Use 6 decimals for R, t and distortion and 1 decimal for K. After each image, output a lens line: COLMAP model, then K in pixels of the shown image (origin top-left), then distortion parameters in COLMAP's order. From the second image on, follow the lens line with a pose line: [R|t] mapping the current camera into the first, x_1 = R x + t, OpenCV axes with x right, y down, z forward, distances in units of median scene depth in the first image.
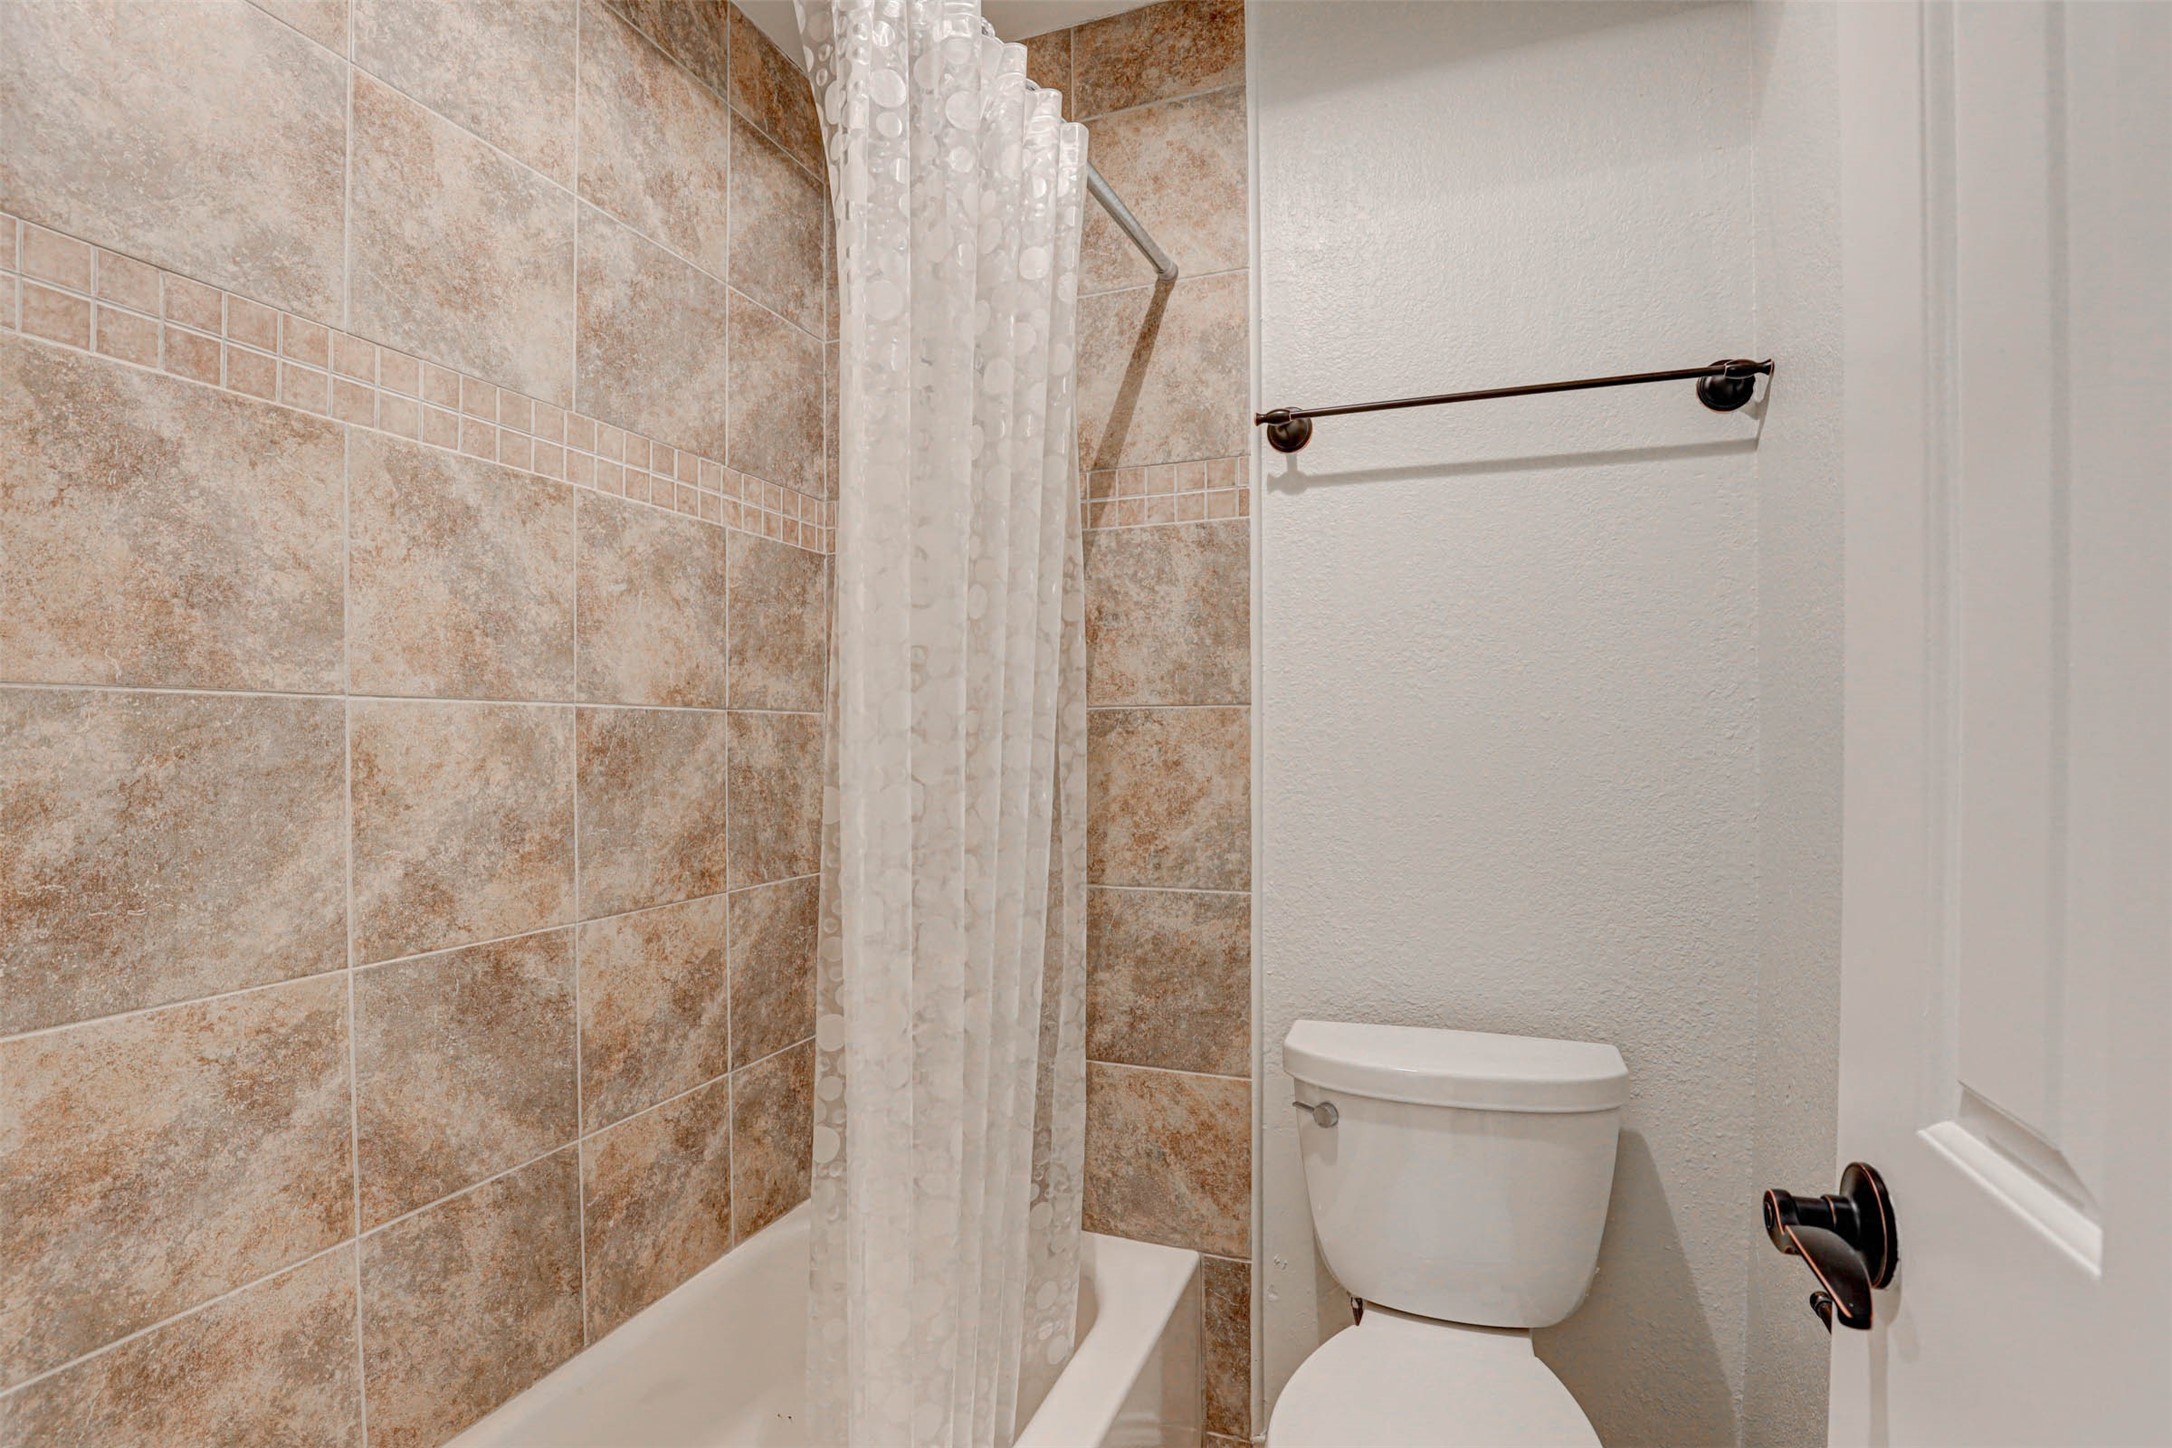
lens RADIAL K [[1005.3, 0, 1081.3], [0, 1005.3, 719.3], [0, 0, 1]] dist [-0.033768, 0.003400]
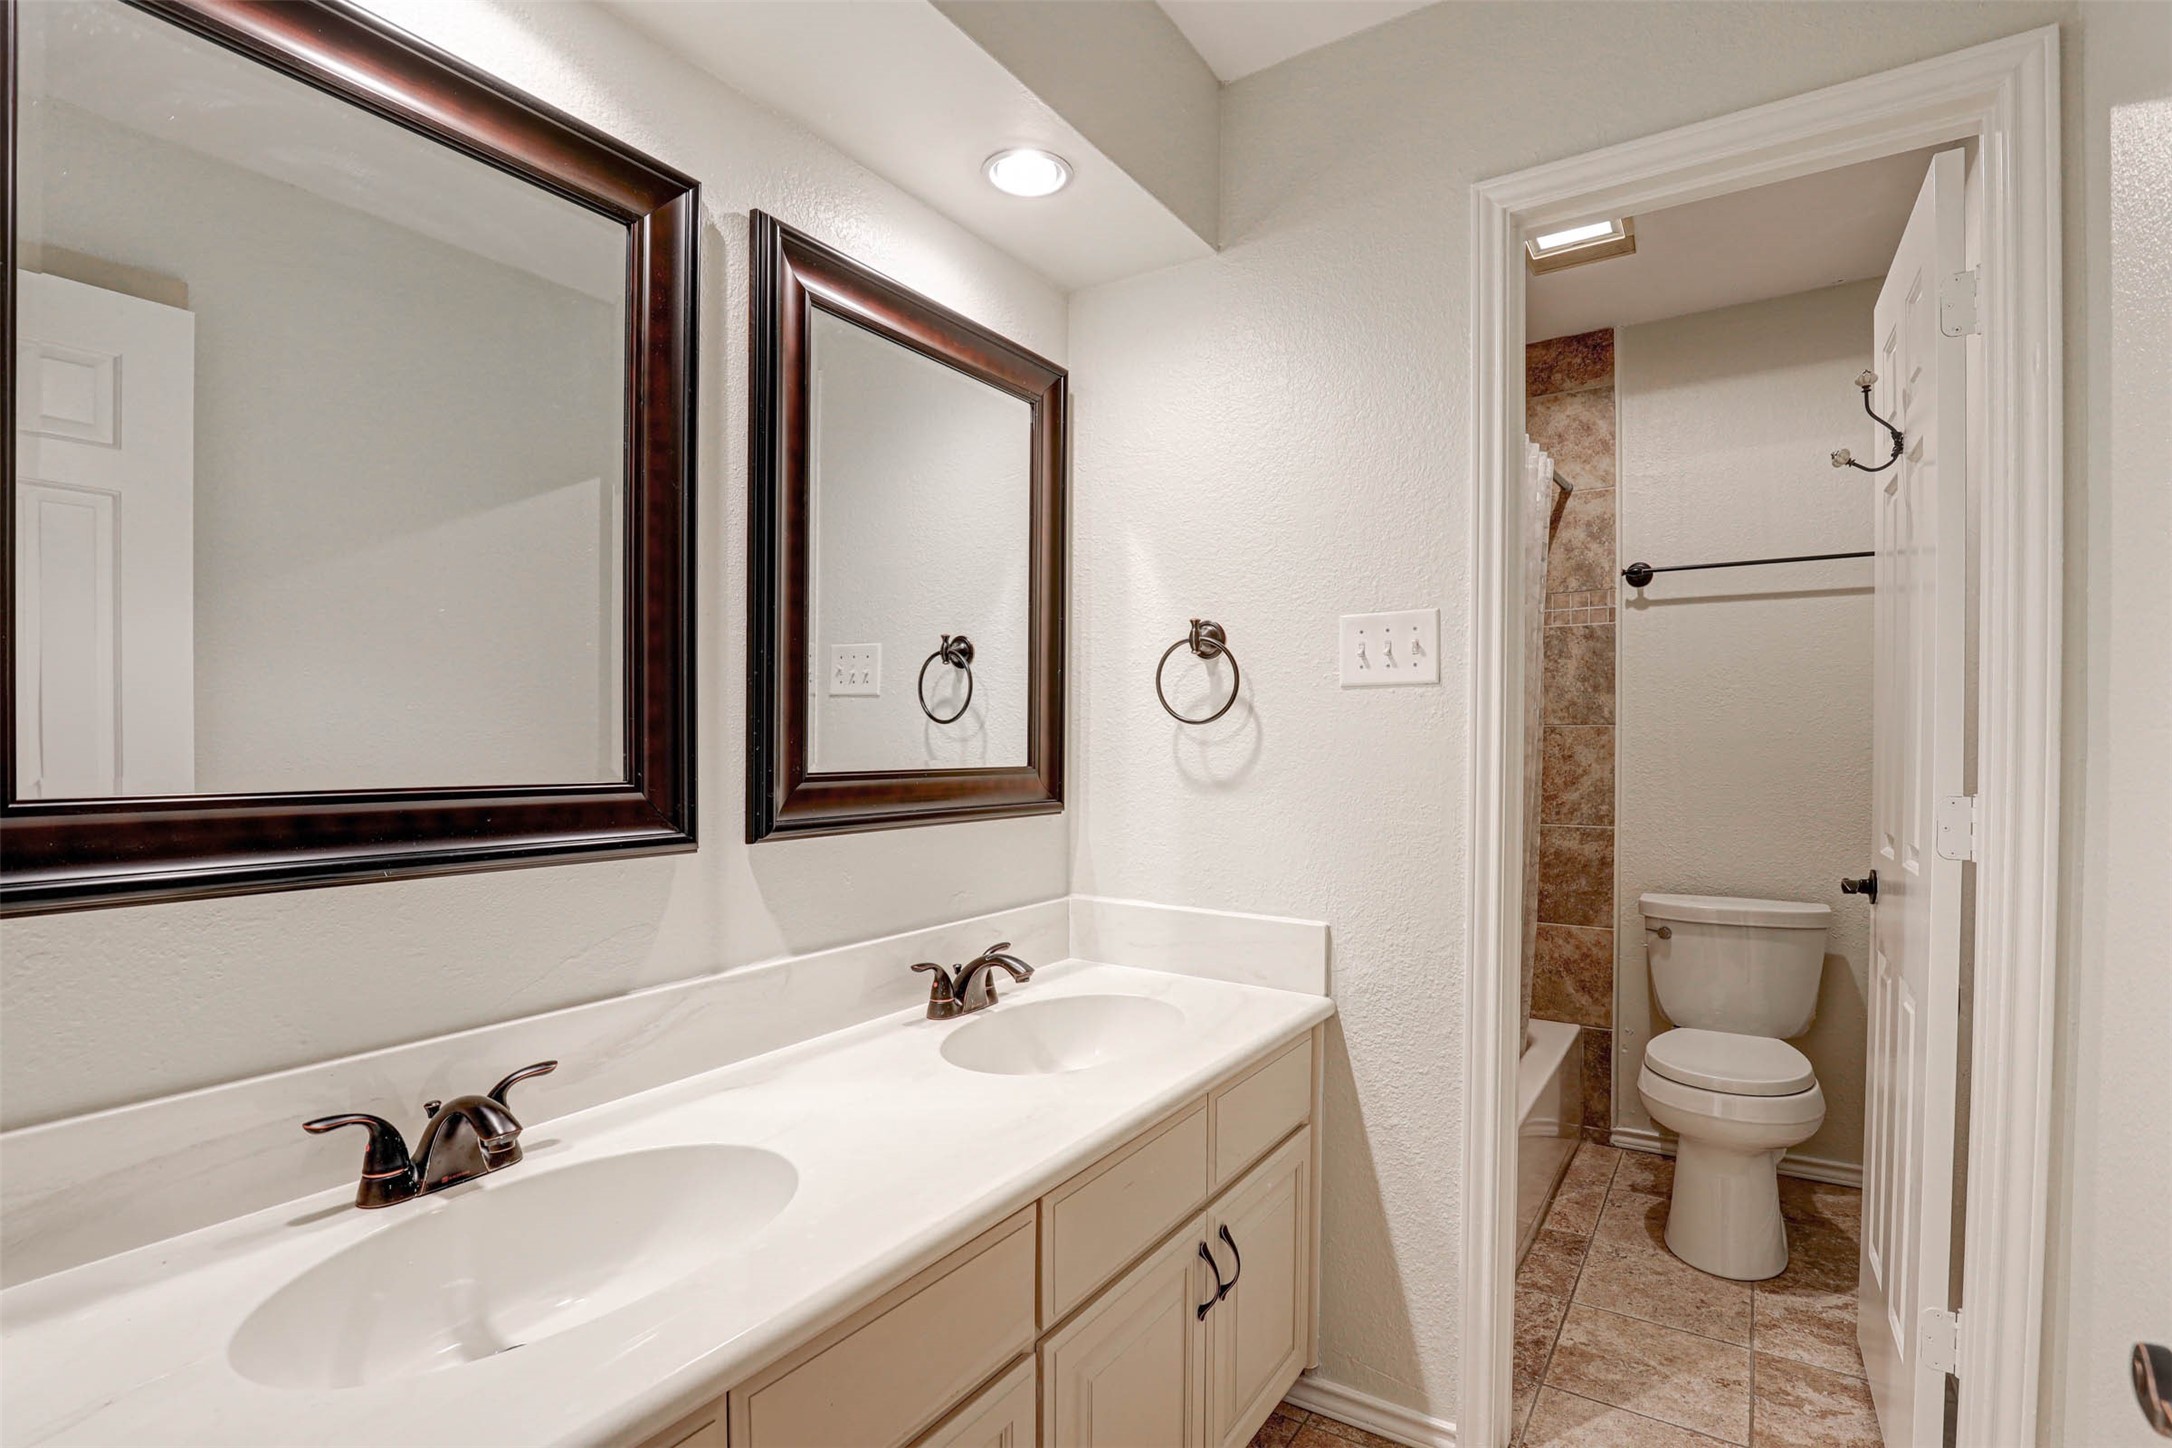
lens RADIAL K [[1005.3, 0, 1094.7], [0, 1005.3, 739.8], [0, 0, 1]] dist [-0.033768, 0.003400]
pose [[0.978461, 0.009069, -0.206234, -0.384484], [-0.009456, 0.999955, -0.000893, 0.023698], [0.206216, 0.002823, 0.978502, -0.974451]]
